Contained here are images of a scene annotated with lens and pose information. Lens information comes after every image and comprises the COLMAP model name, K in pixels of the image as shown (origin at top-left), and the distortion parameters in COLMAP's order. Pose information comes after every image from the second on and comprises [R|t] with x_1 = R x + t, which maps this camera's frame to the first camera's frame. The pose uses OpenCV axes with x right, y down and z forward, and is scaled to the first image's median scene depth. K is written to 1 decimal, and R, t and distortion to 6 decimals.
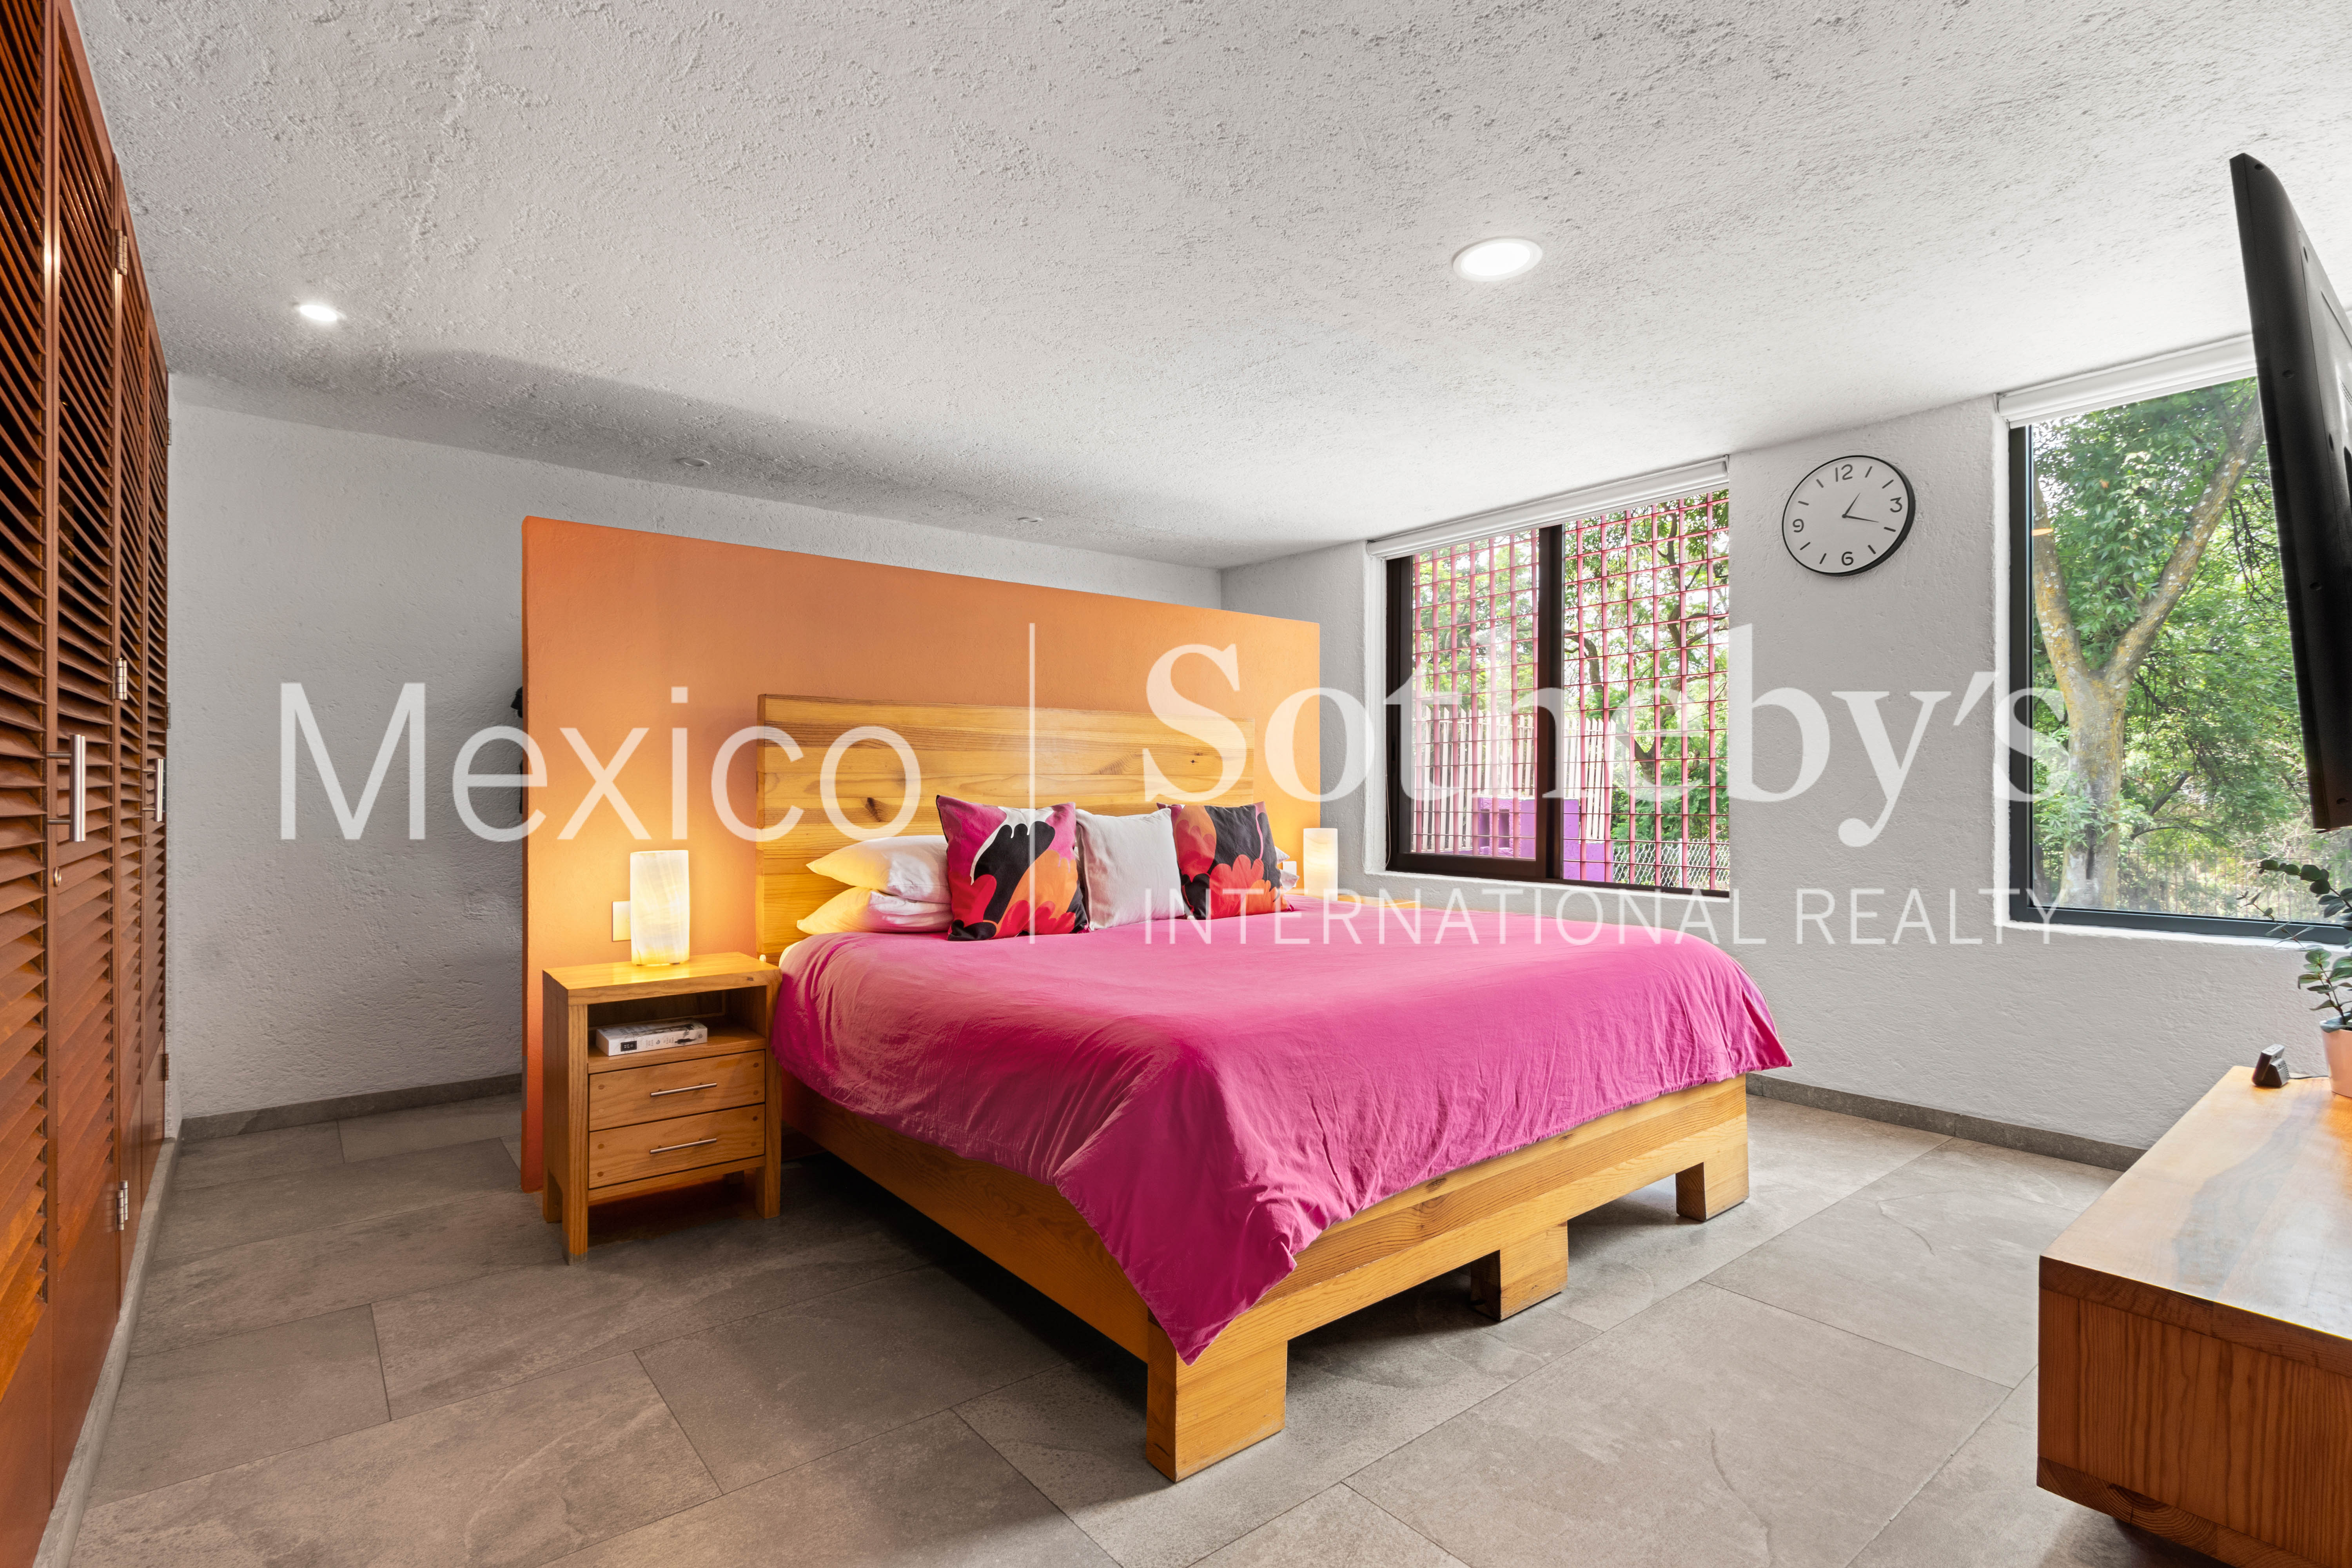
lens RADIAL K [[916.5, 0, 1174.8], [0, 916.5, 795.7], [0, 0, 1]] dist [0.003187, -0.000136]
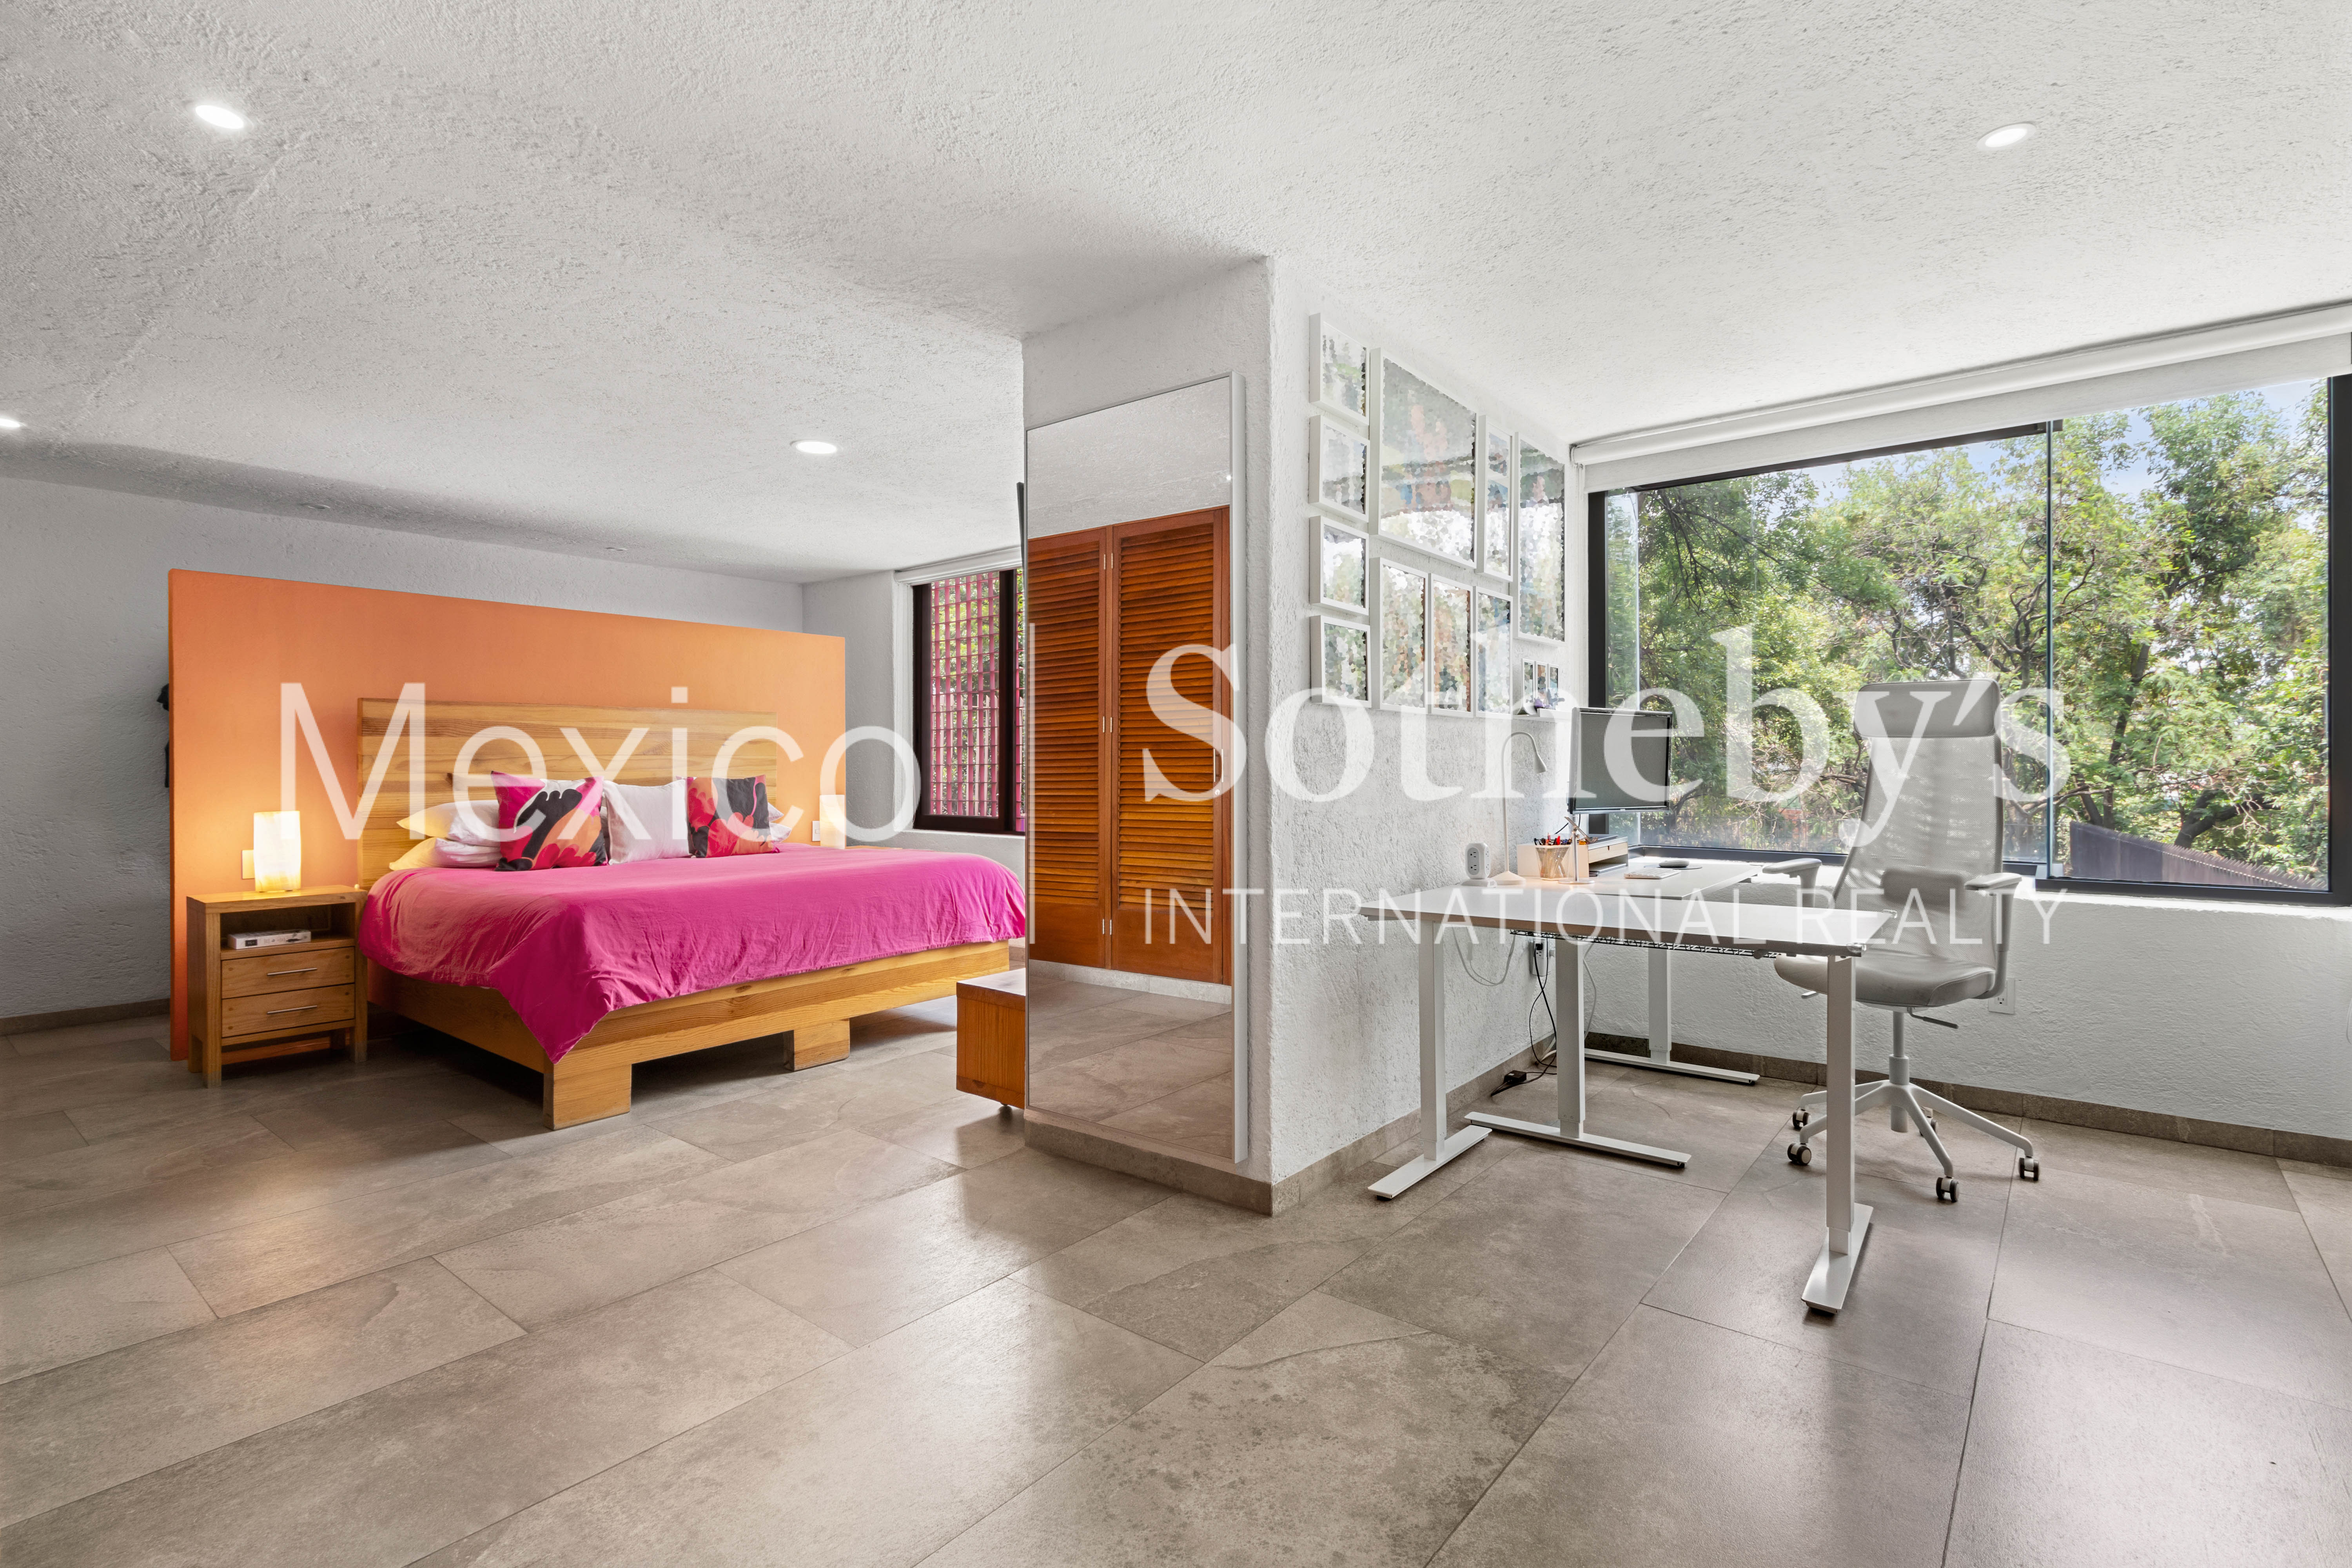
lens RADIAL K [[1121.2, 0, 1181.4], [0, 1121.2, 775.4], [0, 0, 1]] dist [-0.000591, -0.001246]
pose [[0.992211, -0.004783, 0.124475, 0.670820], [0.004647, 0.999988, 0.001381, 0.010599], [-0.124480, -0.000792, 0.992222, -0.978315]]
